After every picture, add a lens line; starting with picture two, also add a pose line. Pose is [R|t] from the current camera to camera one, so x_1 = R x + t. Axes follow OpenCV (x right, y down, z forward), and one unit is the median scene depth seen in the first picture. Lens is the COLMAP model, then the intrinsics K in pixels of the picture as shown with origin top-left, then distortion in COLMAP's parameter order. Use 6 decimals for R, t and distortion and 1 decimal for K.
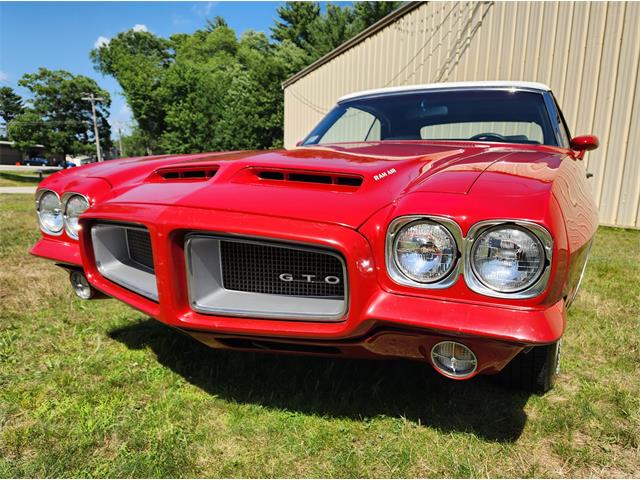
lens RADIAL K [[469.3, 0, 319.3], [0, 469.3, 267.1], [0, 0, 1]] dist [0.036842, -0.027790]
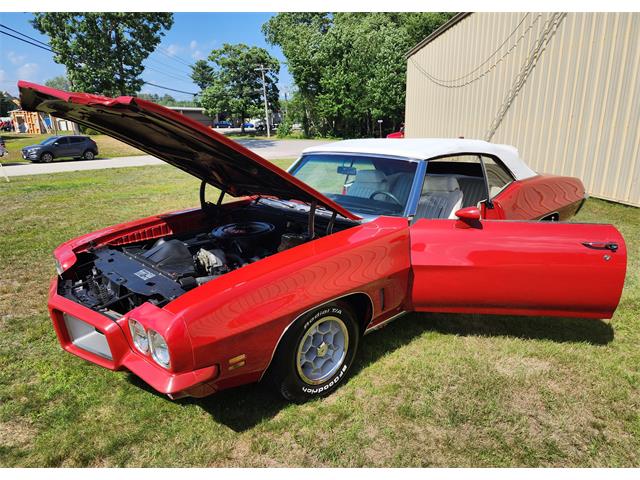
lens RADIAL K [[437.5, 0, 320.7], [0, 437.5, 254.3], [0, 0, 1]] dist [0.030966, -0.001998]
pose [[0.950576, 0.050514, -0.306355, 0.117410], [-0.025245, 0.995984, 0.085896, -0.043398], [0.309463, -0.073917, 0.948034, -0.038722]]
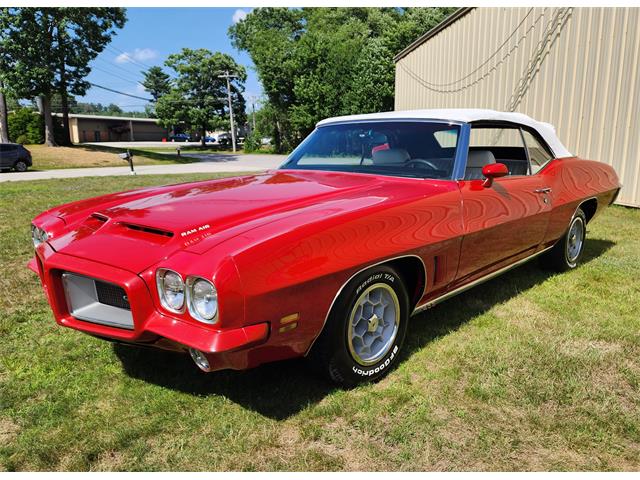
lens RADIAL K [[503.2, 0, 333.2], [0, 503.2, 244.3], [0, 0, 1]] dist [0.033957, -0.003185]
pose [[0.972028, 0.024321, -0.233603, 0.091523], [-0.024582, 0.999696, 0.001795, -0.016331], [0.233576, 0.003998, 0.972330, -0.043591]]
